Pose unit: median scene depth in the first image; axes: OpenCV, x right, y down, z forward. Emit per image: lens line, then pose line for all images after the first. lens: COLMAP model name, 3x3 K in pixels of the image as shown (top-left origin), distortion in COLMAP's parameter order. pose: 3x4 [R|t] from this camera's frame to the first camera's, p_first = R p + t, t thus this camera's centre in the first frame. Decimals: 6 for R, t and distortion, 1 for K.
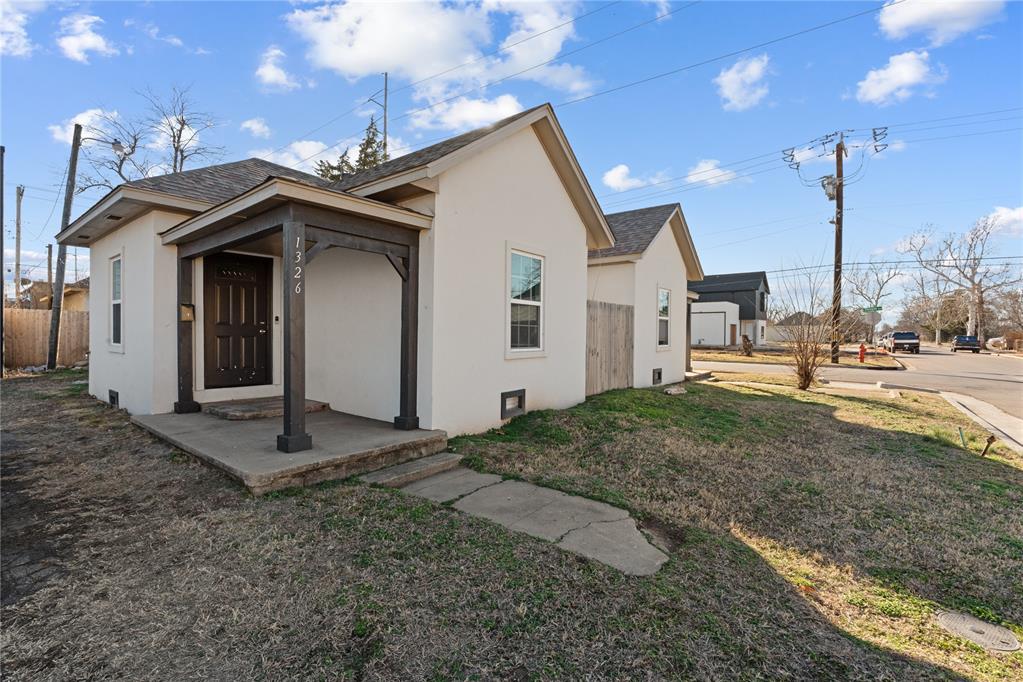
lens RADIAL K [[456.4, 0, 511.5], [0, 456.4, 341.0], [0, 0, 1]] dist [0.002344, 0.000705]
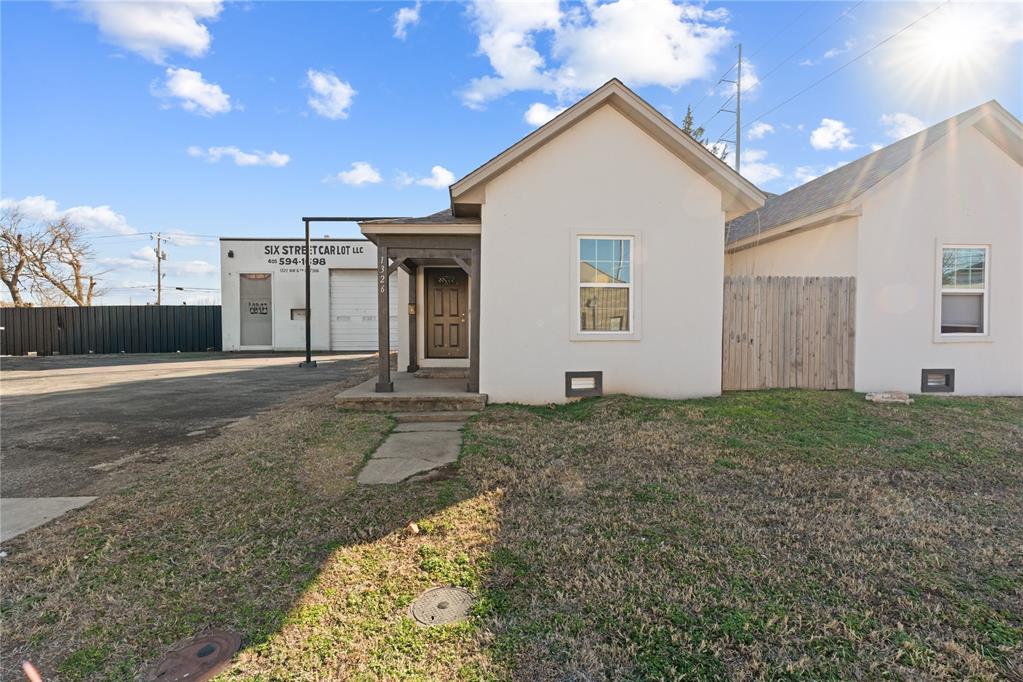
lens RADIAL K [[456.4, 0, 511.5], [0, 456.4, 341.0], [0, 0, 1]] dist [0.002344, 0.000705]
pose [[0.672138, 0.010047, -0.740358, 0.728970], [-0.006719, 0.999950, 0.007470, 0.036446], [0.740396, -0.000046, 0.672171, 0.196759]]
